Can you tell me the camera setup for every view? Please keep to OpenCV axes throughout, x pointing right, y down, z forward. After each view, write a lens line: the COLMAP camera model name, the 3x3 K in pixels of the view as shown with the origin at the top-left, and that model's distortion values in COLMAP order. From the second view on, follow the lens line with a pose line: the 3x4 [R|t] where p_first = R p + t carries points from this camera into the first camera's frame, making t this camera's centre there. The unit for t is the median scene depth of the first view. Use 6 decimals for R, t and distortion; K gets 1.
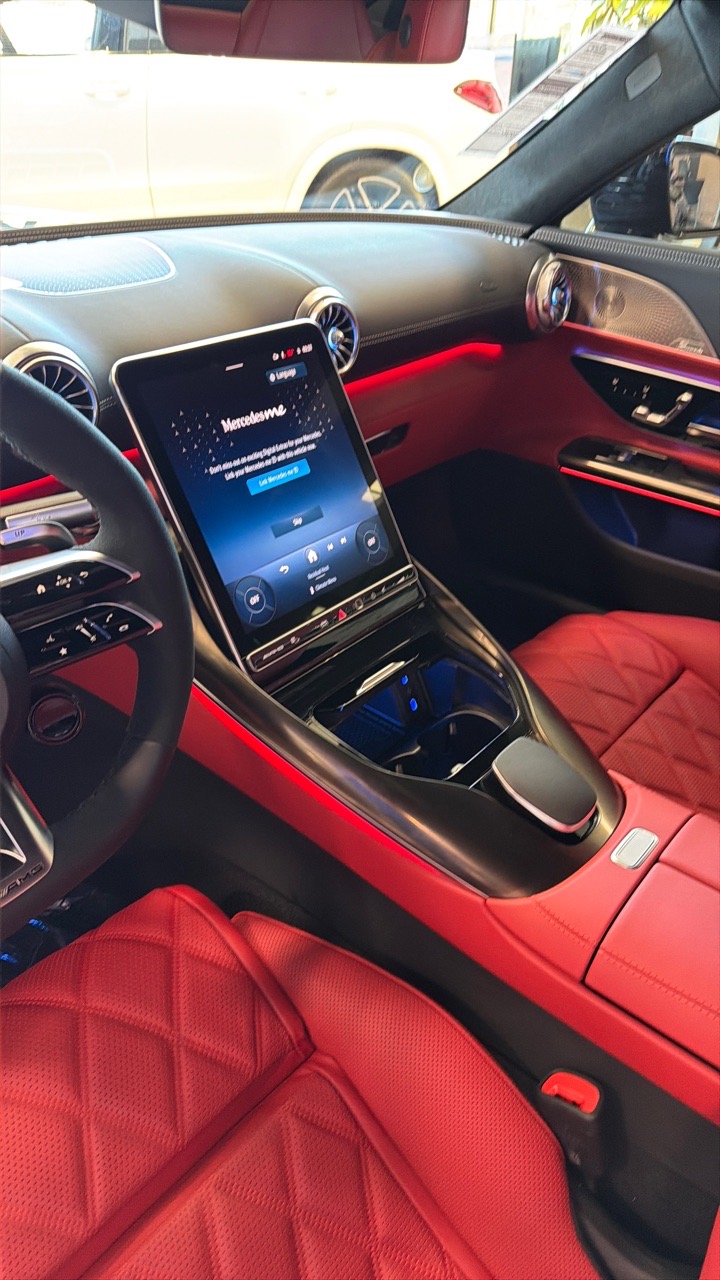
lens RADIAL K [[858.6, 0, 361.4], [0, 858.6, 648.9], [0, 0, 1]] dist [0.036389, -0.049359]
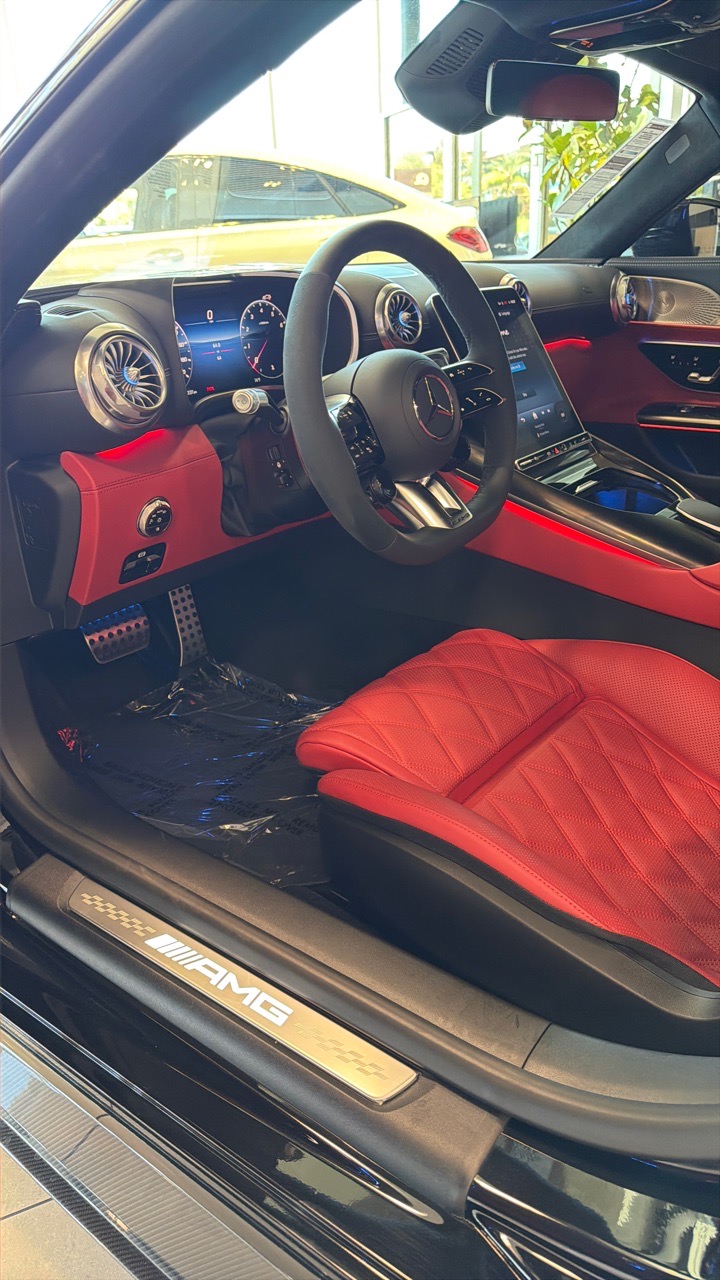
lens RADIAL K [[858.6, 0, 361.4], [0, 858.6, 648.9], [0, 0, 1]] dist [0.036389, -0.049359]
pose [[0.996105, -0.087807, 0.008055, -0.434164], [0.087985, 0.983783, -0.156300, 0.547029], [0.005800, 0.156400, 0.987677, -0.531011]]
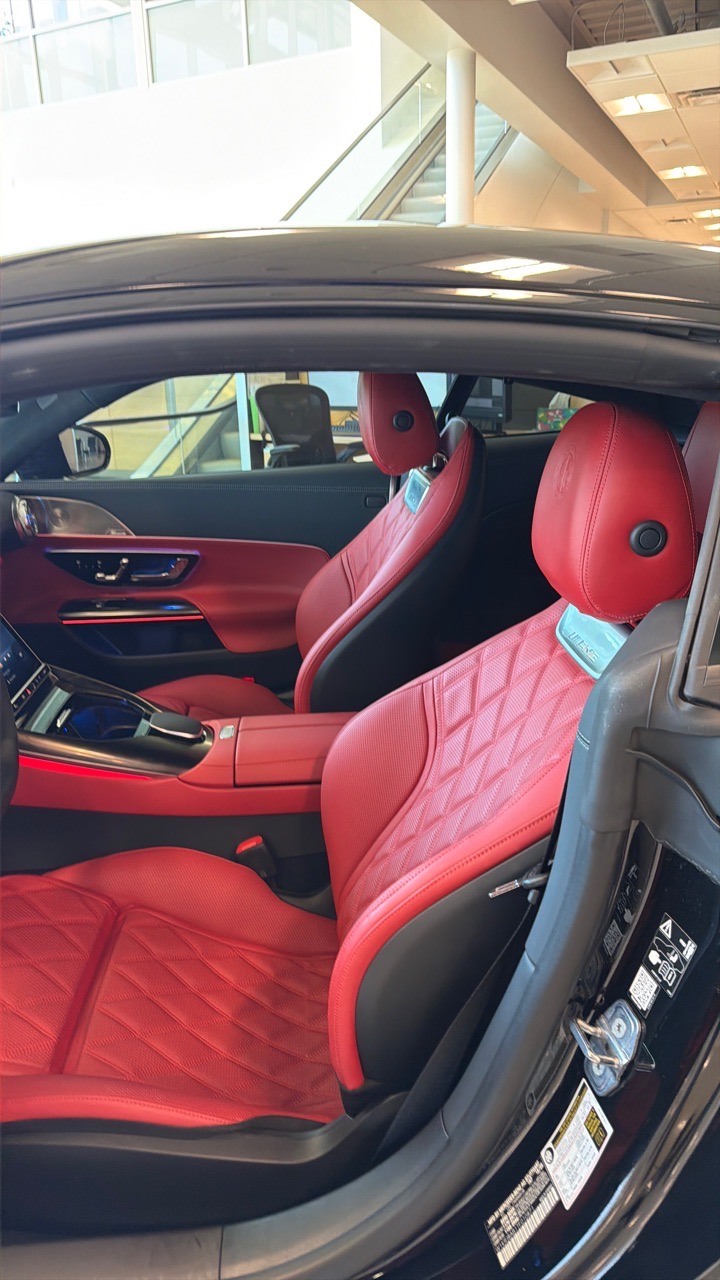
lens RADIAL K [[853.3, 0, 368.0], [0, 853.3, 644.5], [0, 0, 1]] dist [0.118704, -0.160073]
pose [[0.714263, -0.257502, 0.650785, -0.656700], [0.410401, 0.907310, -0.091428, 0.319224], [-0.566921, 0.332386, 0.753737, -0.751806]]
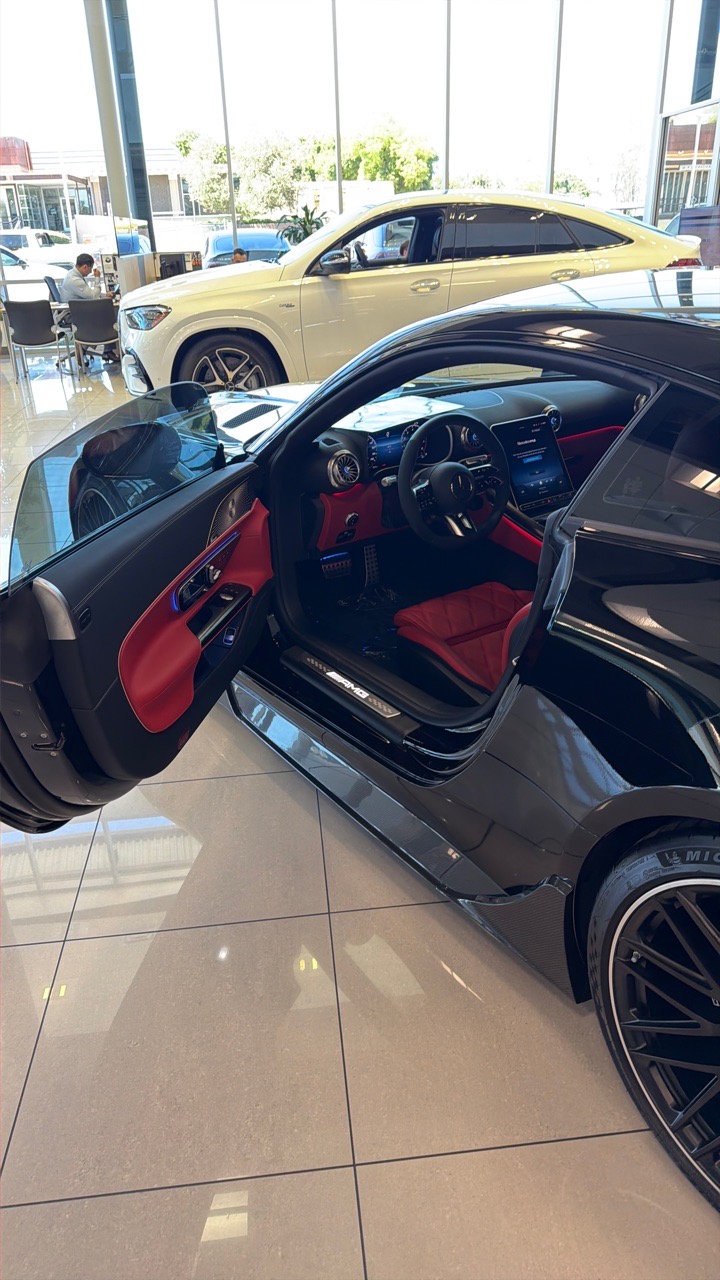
lens RADIAL K [[858.6, 0, 361.4], [0, 858.6, 648.9], [0, 0, 1]] dist [0.036389, -0.049359]
pose [[0.964158, 0.053324, -0.259917, 0.172433], [-0.085057, 0.990015, -0.112409, 0.959467], [0.251327, 0.130487, 0.959066, -2.279570]]
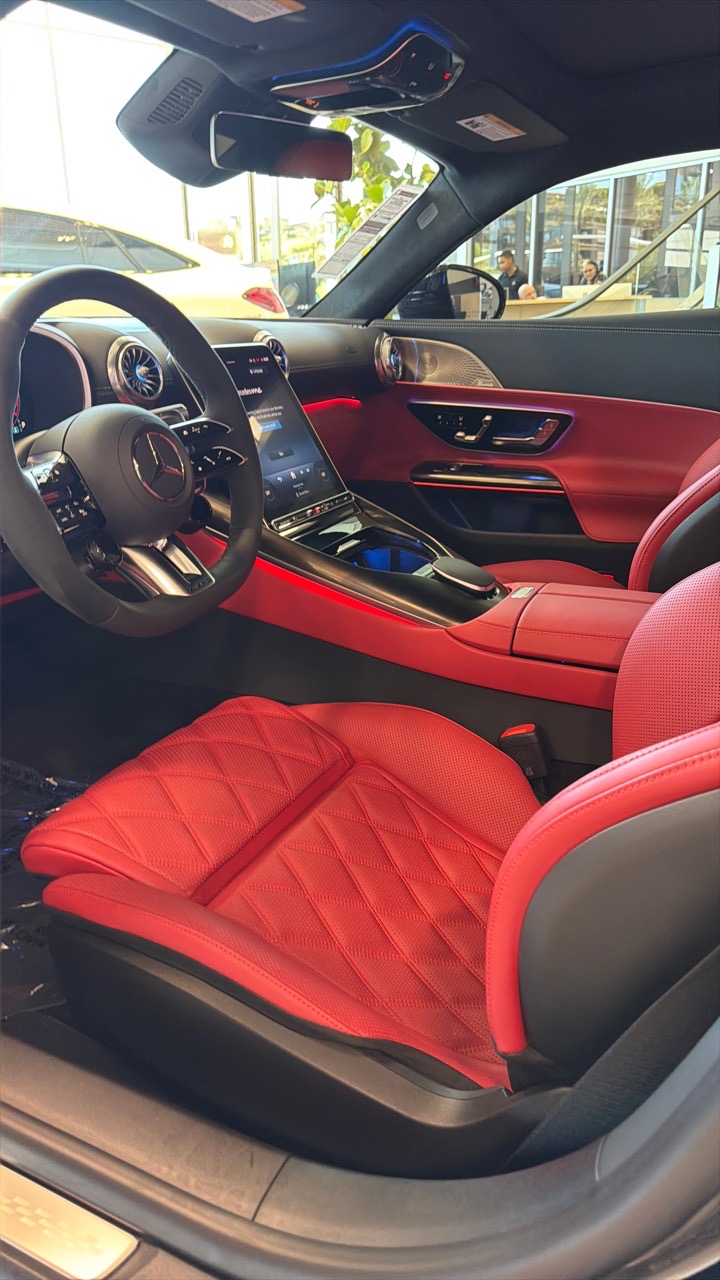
lens RADIAL K [[848.7, 0, 361.2], [0, 848.7, 656.6], [0, 0, 1]] dist [0.076480, -0.122413]
pose [[0.968860, -0.135027, 0.207553, -0.305298], [0.173326, 0.968453, -0.179043, 0.514816], [-0.176830, 0.209442, 0.961699, -0.451121]]
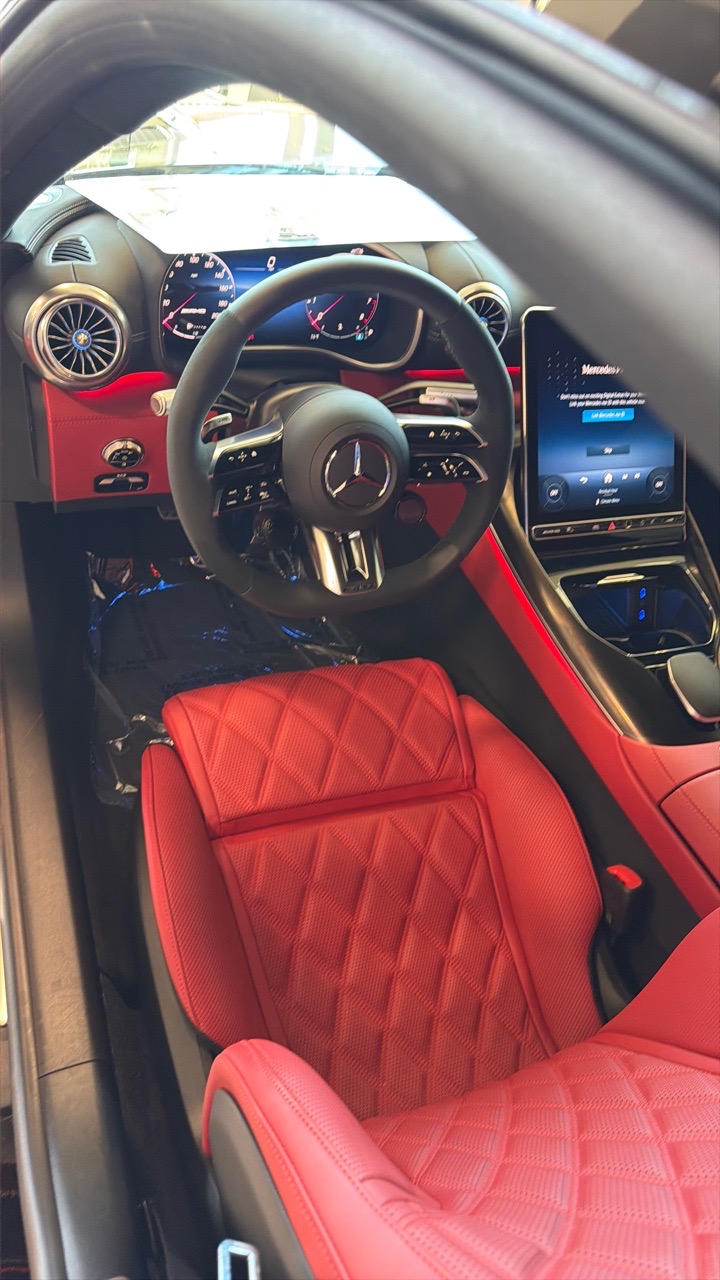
lens RADIAL K [[853.3, 0, 368.0], [0, 853.3, 644.5], [0, 0, 1]] dist [0.118704, -0.160073]
pose [[0.866458, 0.387908, -0.314288, 0.148232], [-0.360285, 0.921623, 0.144240, 0.077887], [0.345607, -0.011745, 0.938306, -0.442892]]
